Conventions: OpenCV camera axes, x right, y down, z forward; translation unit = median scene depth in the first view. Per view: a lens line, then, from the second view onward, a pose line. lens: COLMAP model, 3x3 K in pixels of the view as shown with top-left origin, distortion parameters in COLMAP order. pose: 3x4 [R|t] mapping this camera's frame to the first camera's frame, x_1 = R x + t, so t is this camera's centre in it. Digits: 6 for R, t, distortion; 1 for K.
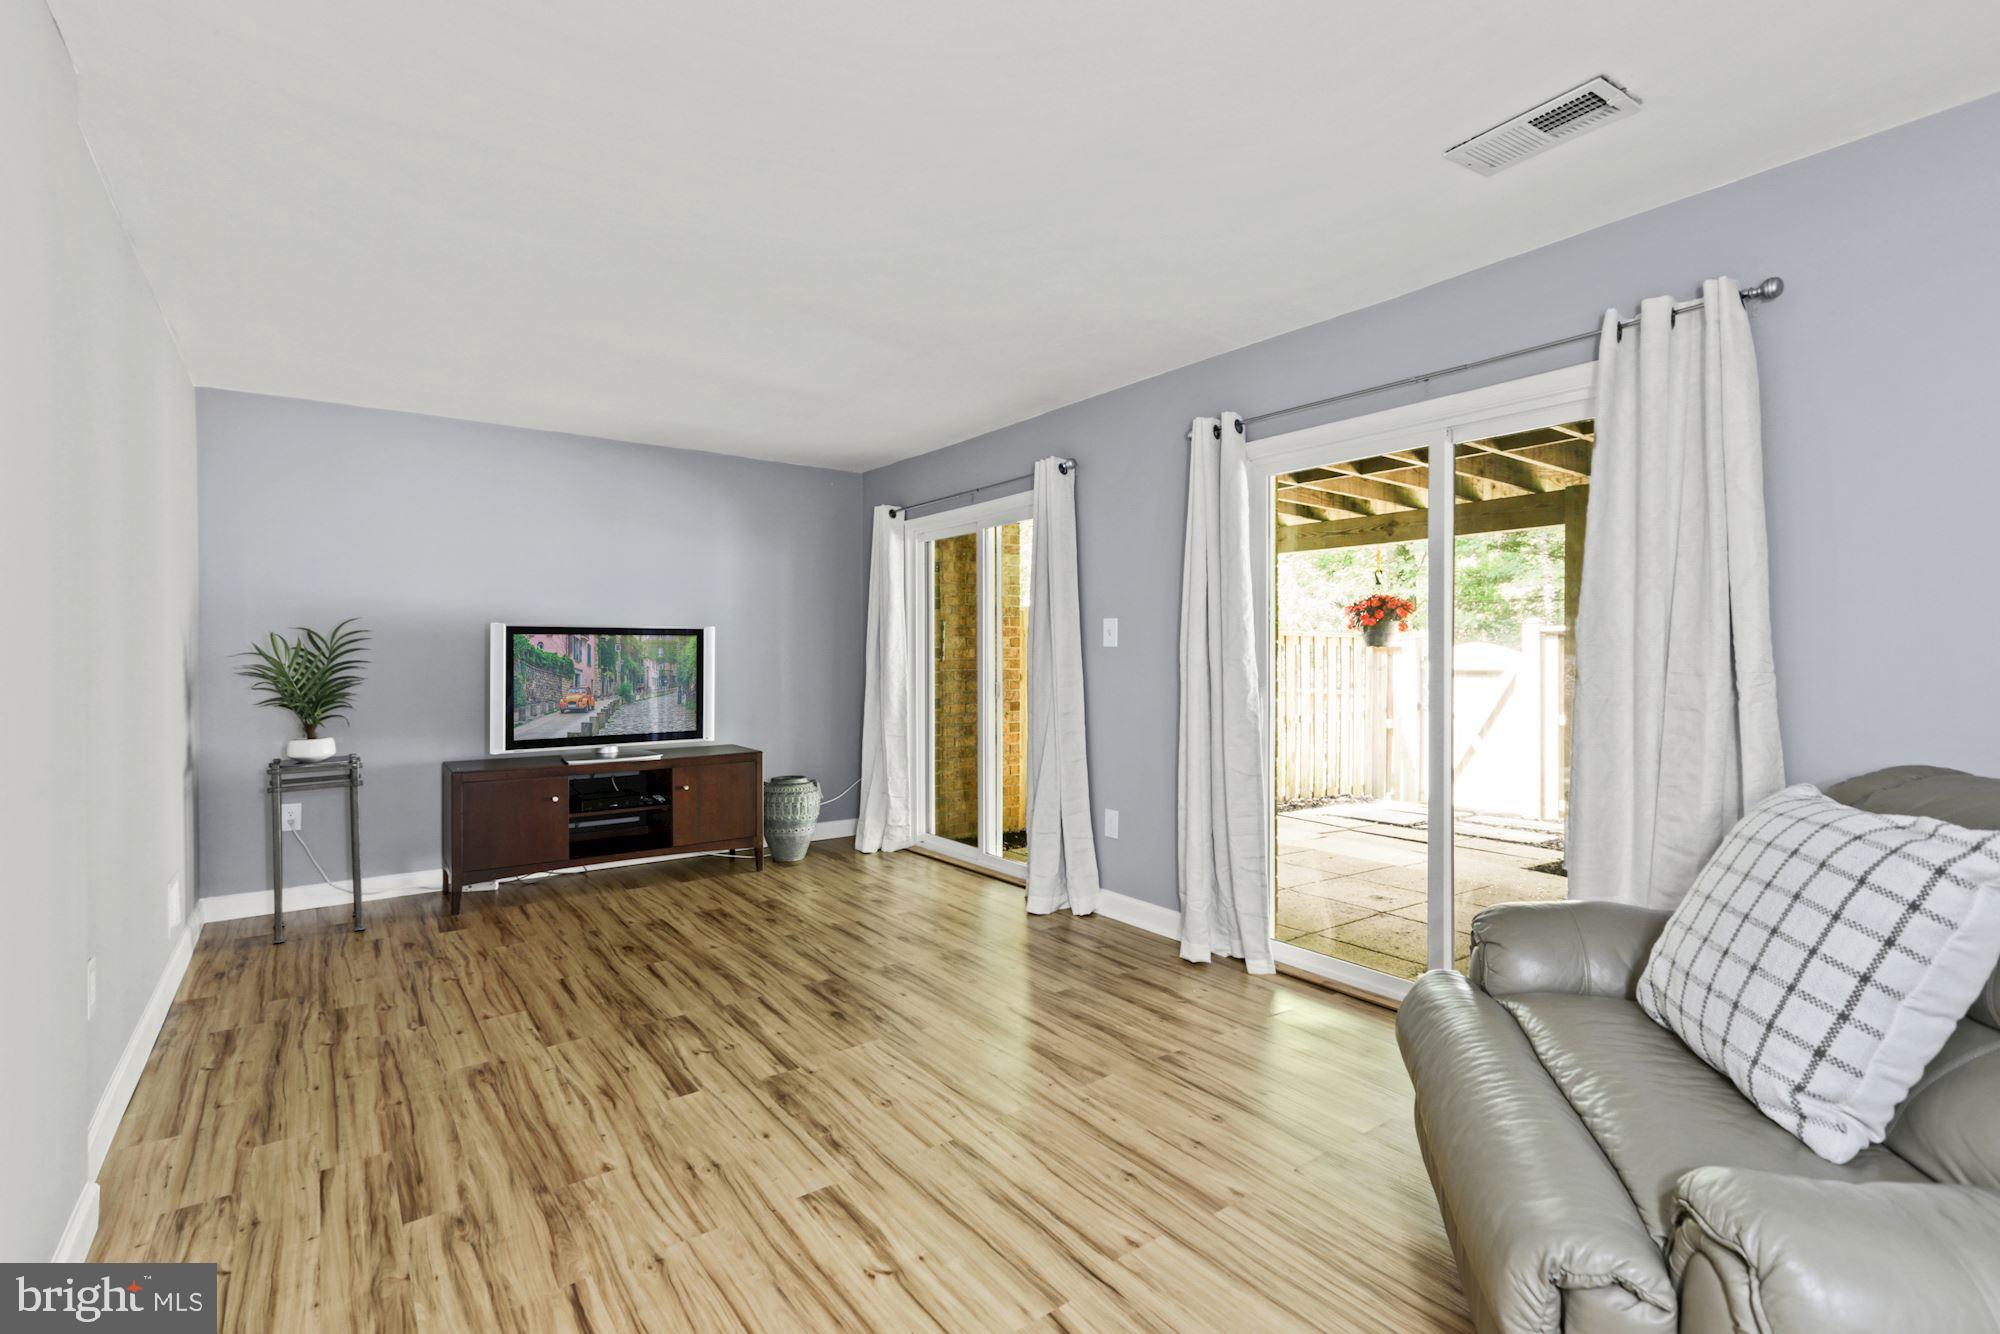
lens RADIAL K [[909.7, 0, 1000.7], [0, 909.7, 661.6], [0, 0, 1]] dist [0.009984, -0.002900]
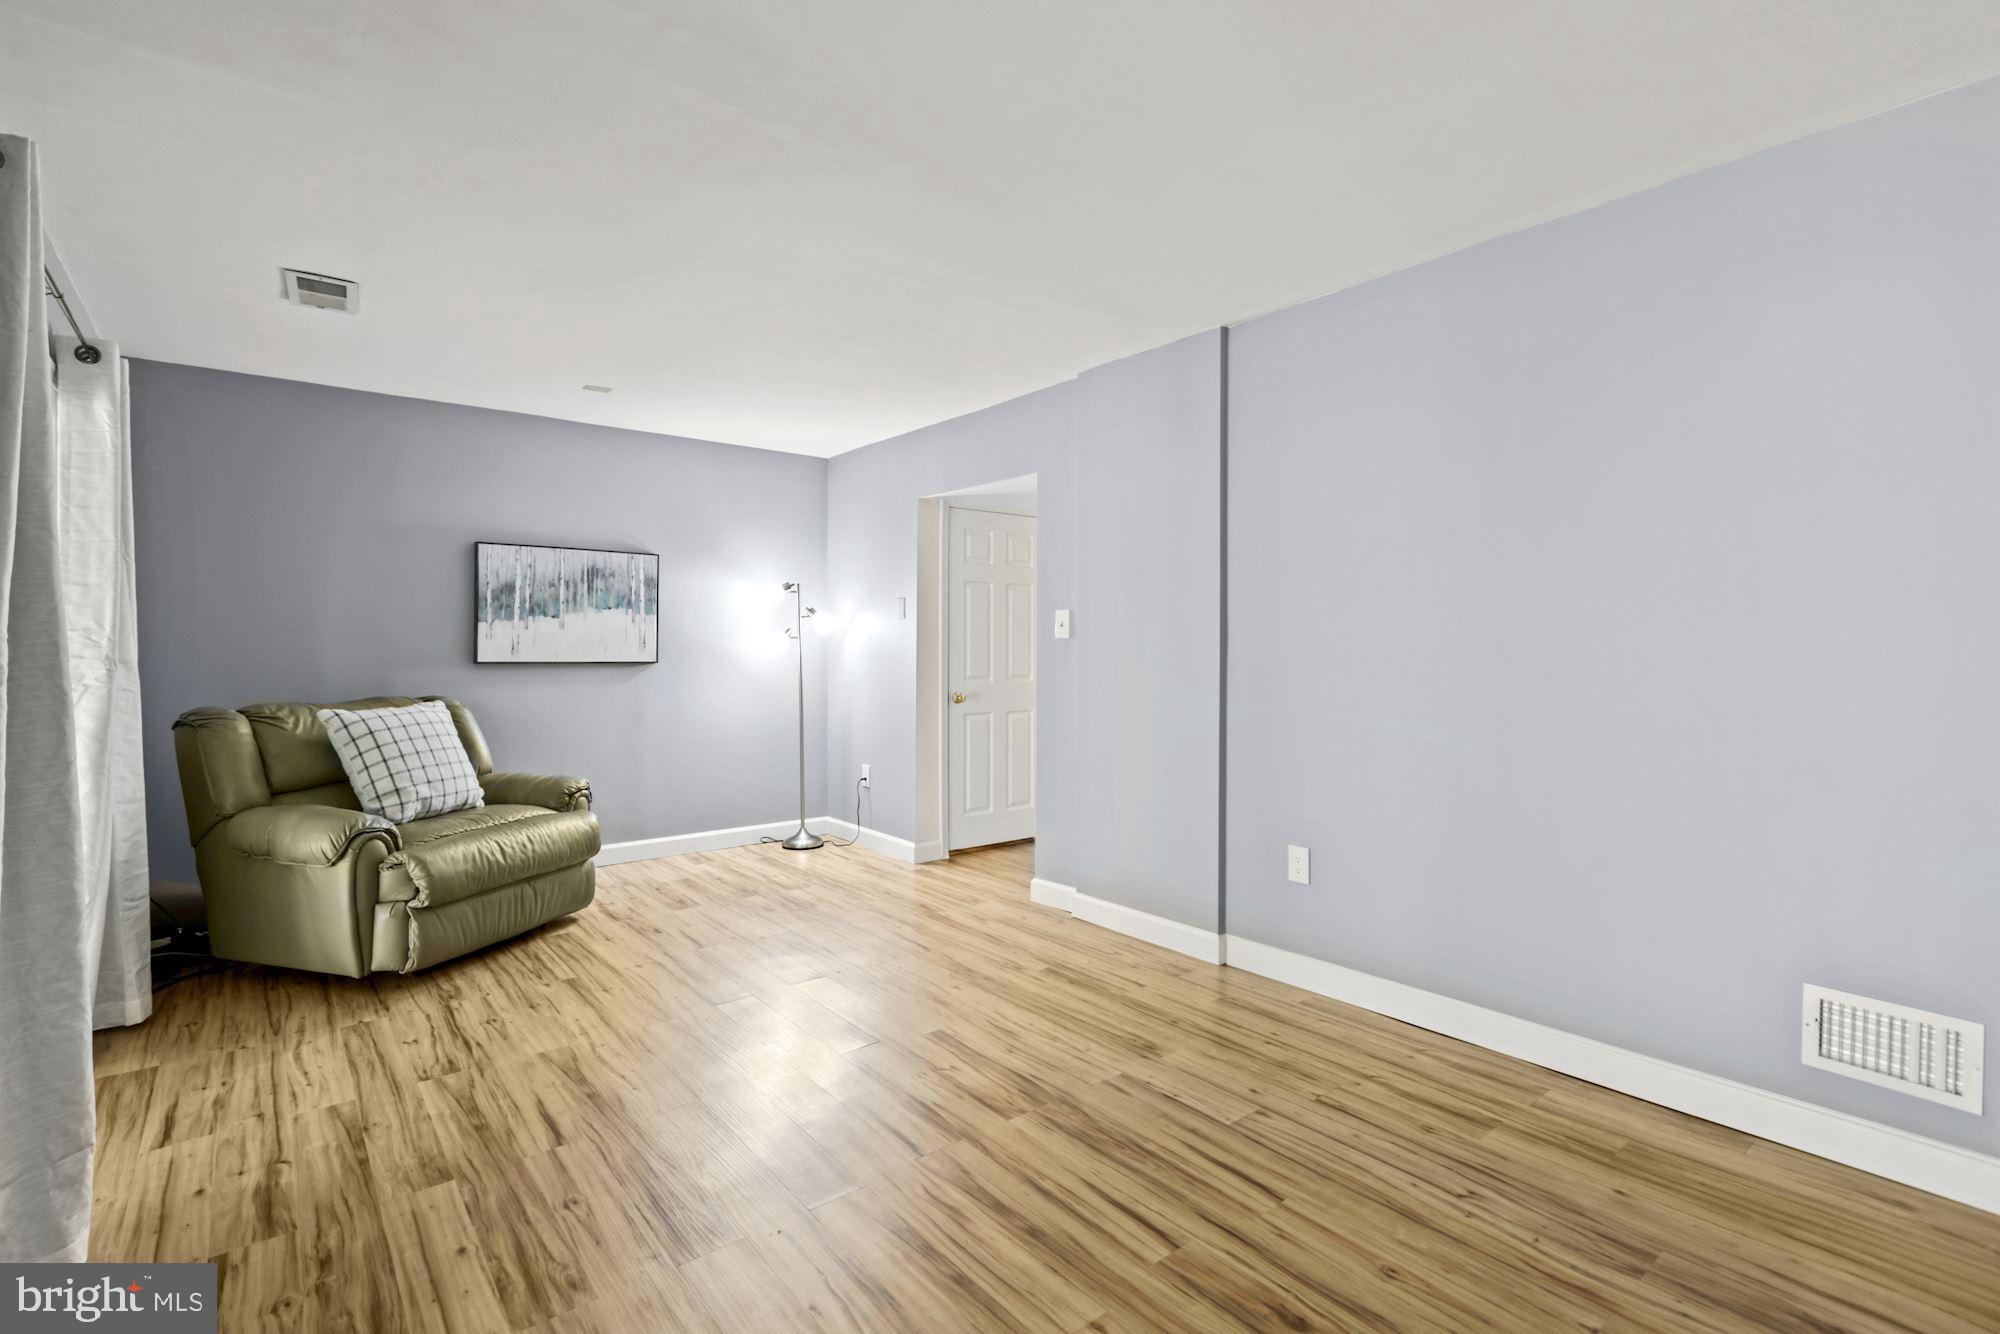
lens RADIAL K [[909.7, 0, 1000.7], [0, 909.7, 661.7], [0, 0, 1]] dist [0.009984, -0.002900]
pose [[-0.999067, 0.003160, -0.043073, -0.320819], [0.002149, 0.999722, 0.023487, -0.010533], [0.043135, 0.023373, -0.998796, 1.806345]]
